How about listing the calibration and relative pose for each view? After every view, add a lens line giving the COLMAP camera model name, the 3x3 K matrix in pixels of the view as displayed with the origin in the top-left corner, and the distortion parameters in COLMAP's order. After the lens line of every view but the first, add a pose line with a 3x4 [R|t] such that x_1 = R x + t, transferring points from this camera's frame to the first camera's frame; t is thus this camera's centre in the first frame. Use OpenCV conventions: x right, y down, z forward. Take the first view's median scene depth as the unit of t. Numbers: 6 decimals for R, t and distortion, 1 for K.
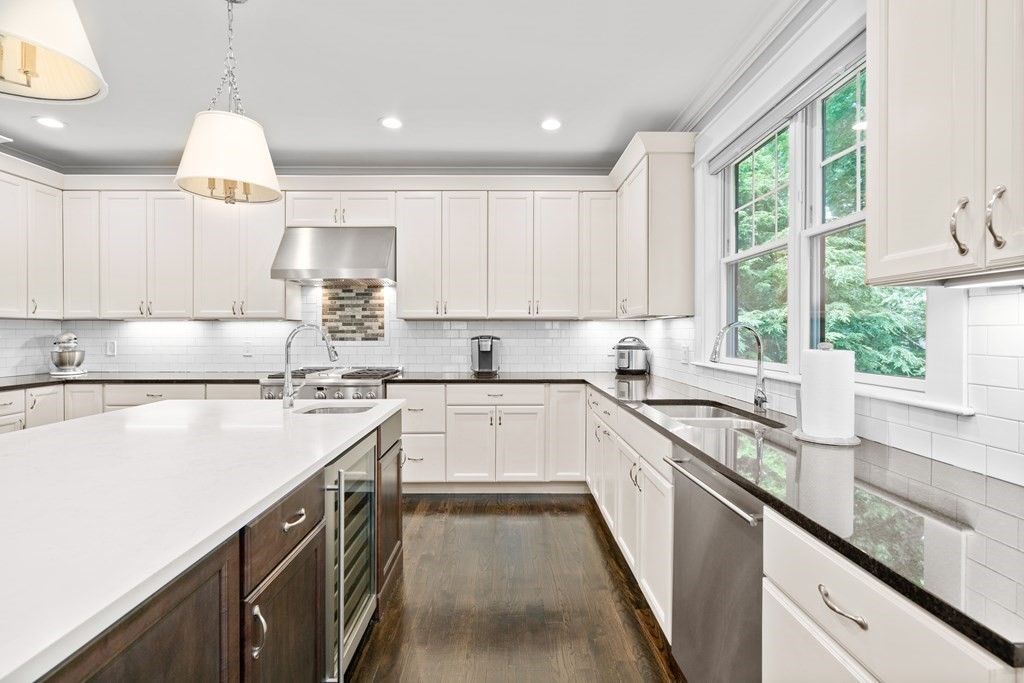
lens RADIAL K [[471.6, 0, 510.6], [0, 471.6, 333.5], [0, 0, 1]] dist [-0.002972, -0.000265]
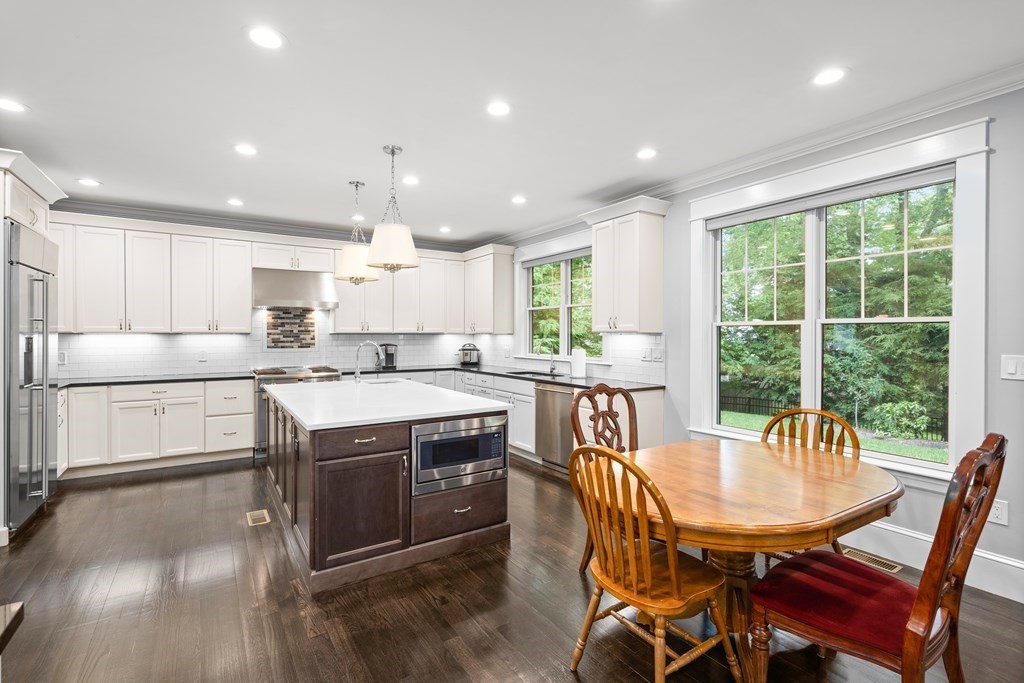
lens RADIAL K [[471.6, 0, 510.6], [0, 471.6, 333.5], [0, 0, 1]] dist [-0.002972, -0.000265]
pose [[0.845904, 0.001613, 0.533332, -0.563066], [0.000719, 0.999991, -0.004165, -0.023750], [-0.533334, 0.003907, 0.845896, -0.579079]]
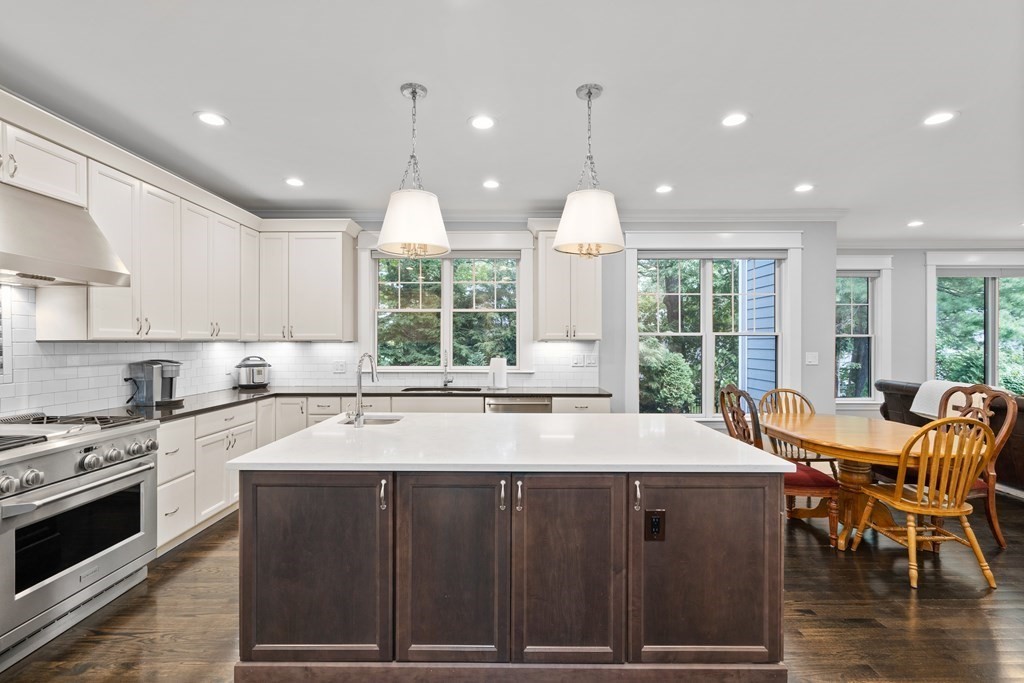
lens RADIAL K [[467.5, 0, 512.0], [0, 467.5, 341.5], [0, 0, 1]] dist [-0.000227, -0.000140]
pose [[0.012075, 0.000711, 0.999927, -0.914056], [0.002259, 0.999997, -0.000738, -0.027372], [-0.999925, 0.002268, 0.012073, 0.353660]]
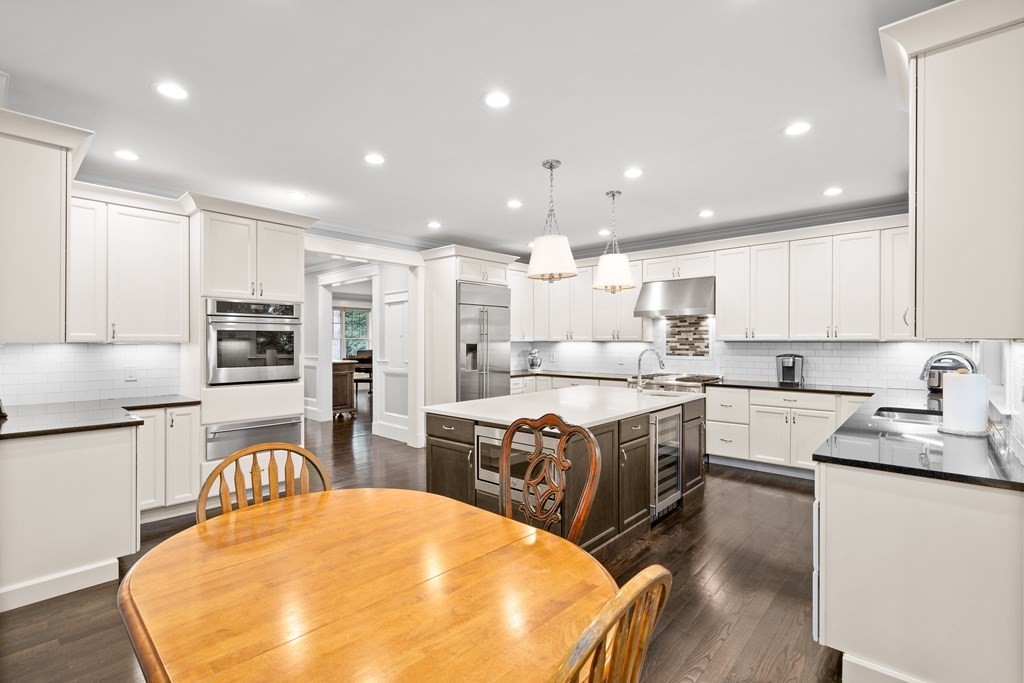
lens RADIAL K [[467.5, 0, 512.0], [0, 467.5, 341.5], [0, 0, 1]] dist [-0.000227, -0.000140]
pose [[0.738988, -0.000485, -0.673718, 0.246624], [-0.001191, 0.999997, -0.002027, -0.026503], [0.673717, 0.002301, 0.738986, -0.438674]]
